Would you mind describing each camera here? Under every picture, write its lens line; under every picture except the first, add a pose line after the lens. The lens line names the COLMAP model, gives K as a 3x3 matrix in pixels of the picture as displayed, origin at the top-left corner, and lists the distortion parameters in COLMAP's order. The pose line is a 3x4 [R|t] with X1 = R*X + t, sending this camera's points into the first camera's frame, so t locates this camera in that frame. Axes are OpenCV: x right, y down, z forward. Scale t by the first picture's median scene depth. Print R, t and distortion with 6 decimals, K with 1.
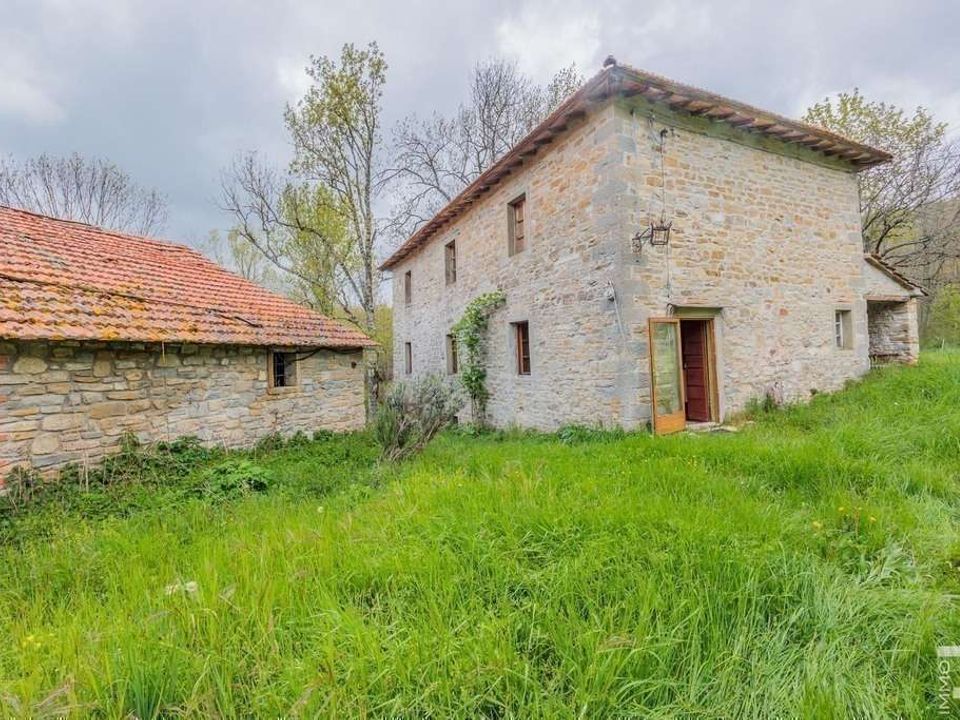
lens RADIAL K [[480.8, 0, 478.1], [0, 480.8, 356.5], [0, 0, 1]] dist [-0.003283, 0.000363]
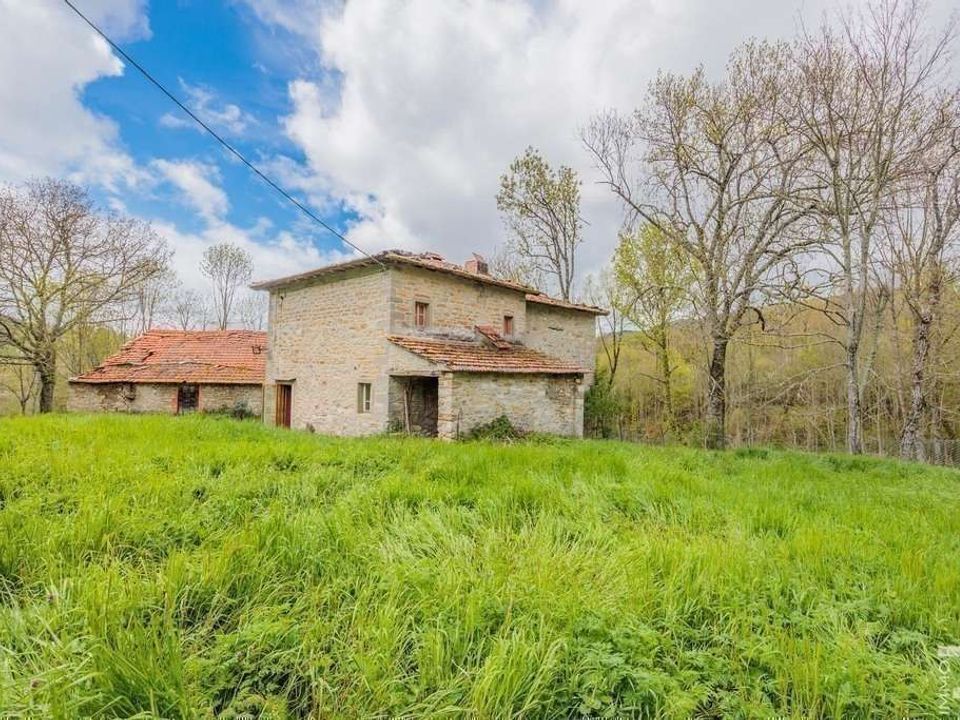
lens RADIAL K [[480.8, 0, 479.5], [0, 480.8, 359.5], [0, 0, 1]] dist [-0.003283, 0.000363]
pose [[0.351133, 0.028861, -0.935881, 2.417068], [-0.021795, 0.999506, 0.022646, -0.227333], [0.936072, 0.012446, 0.351589, 0.958019]]
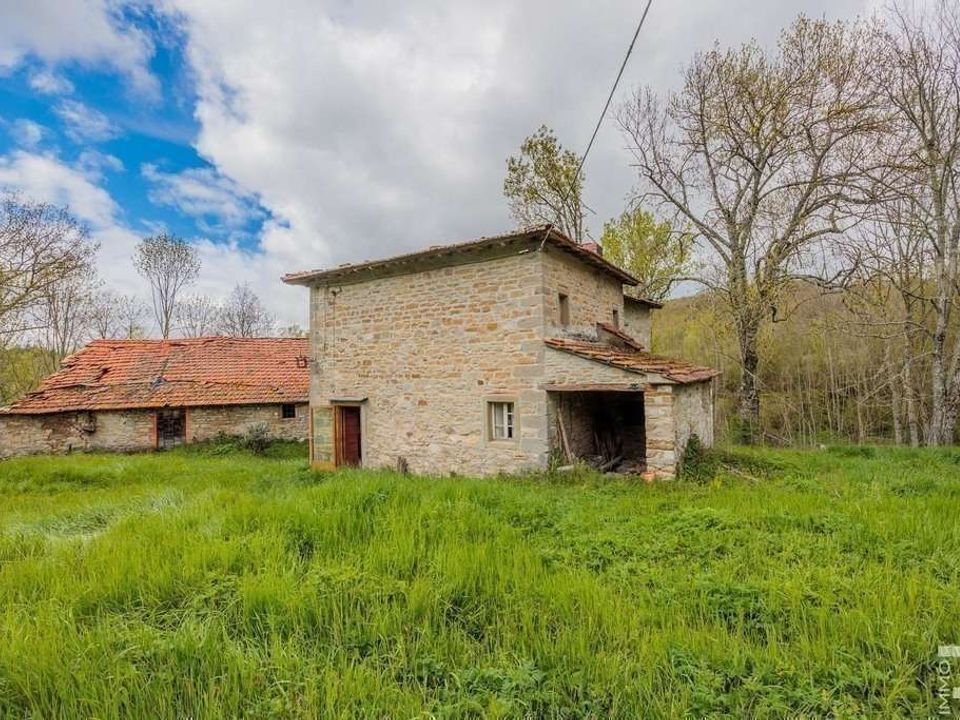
lens RADIAL K [[480.8, 0, 478.9], [0, 480.8, 361.5], [0, 0, 1]] dist [-0.003283, 0.000363]
pose [[0.492442, 0.019809, -0.870120, 1.846482], [0.012929, 0.999464, 0.030071, -0.242519], [0.870249, -0.026058, 0.491922, 0.546987]]
